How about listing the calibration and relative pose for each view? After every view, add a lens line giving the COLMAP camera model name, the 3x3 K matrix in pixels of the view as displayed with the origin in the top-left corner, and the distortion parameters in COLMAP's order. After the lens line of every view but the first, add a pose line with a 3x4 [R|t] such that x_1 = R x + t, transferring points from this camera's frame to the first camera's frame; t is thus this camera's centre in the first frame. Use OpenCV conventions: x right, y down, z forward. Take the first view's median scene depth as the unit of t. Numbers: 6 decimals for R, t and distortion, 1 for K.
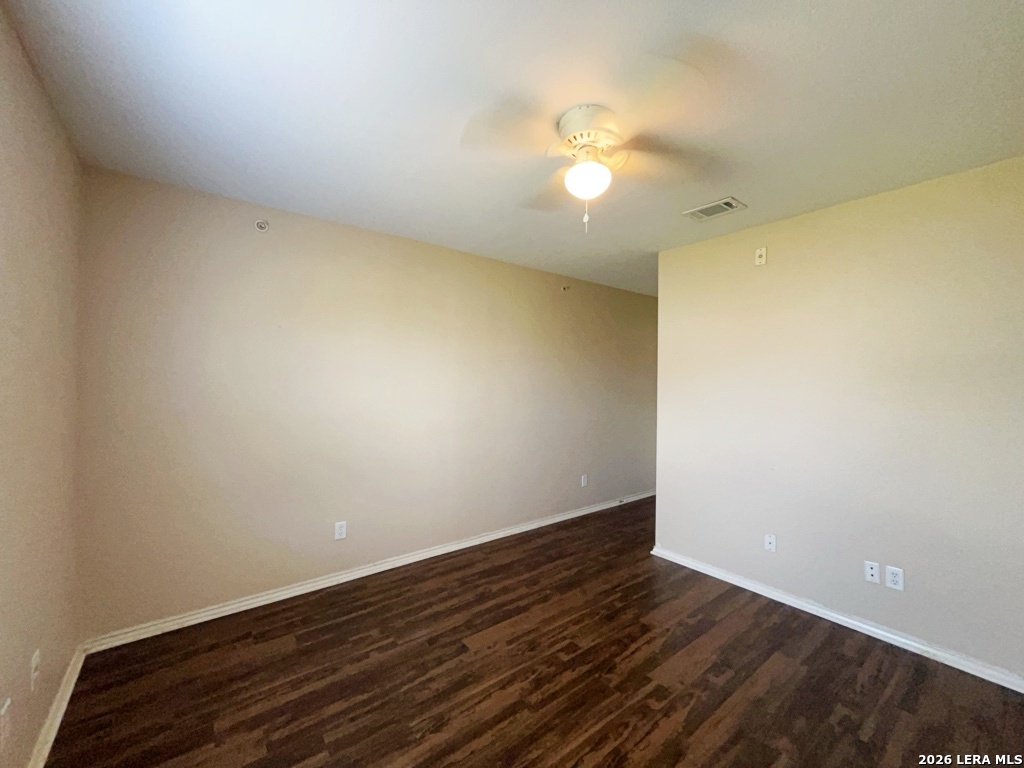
lens RADIAL K [[413.4, 0, 515.1], [0, 413.4, 383.9], [0, 0, 1]] dist [0.000162, 0.000016]
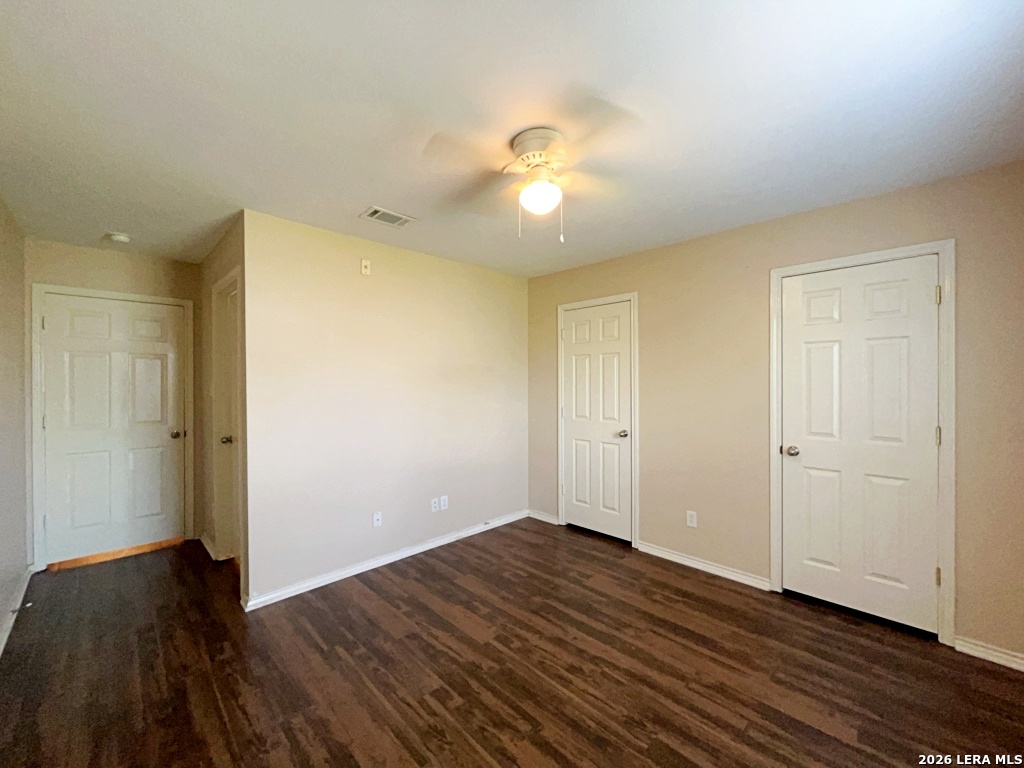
lens RADIAL K [[413.4, 0, 515.1], [0, 413.4, 383.9], [0, 0, 1]] dist [0.000162, 0.000016]
pose [[-0.121156, -0.011138, 0.992571, -0.765234], [0.005881, 0.999911, 0.011938, -0.007364], [-0.992616, 0.007284, -0.121080, 1.012693]]
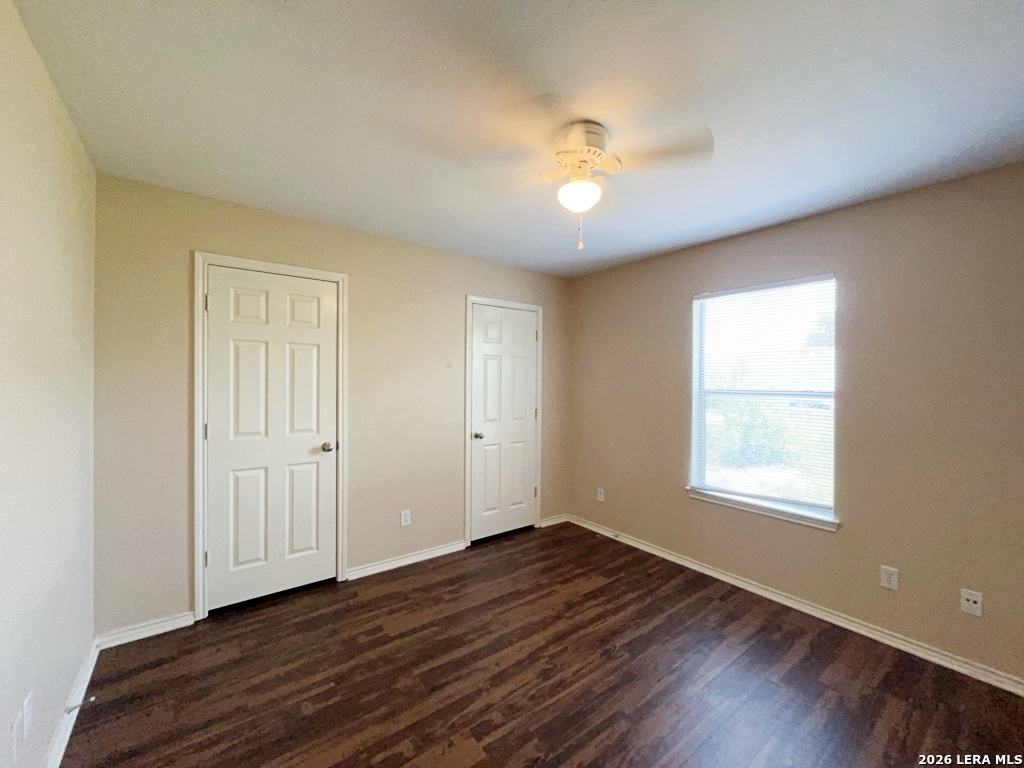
lens RADIAL K [[413.4, 0, 515.1], [0, 413.4, 383.9], [0, 0, 1]] dist [0.000162, 0.000016]
pose [[-0.999852, -0.016739, 0.004006, 0.266793], [-0.016697, 0.999809, 0.010193, -0.010383], [-0.004176, 0.010125, -0.999940, 1.729489]]
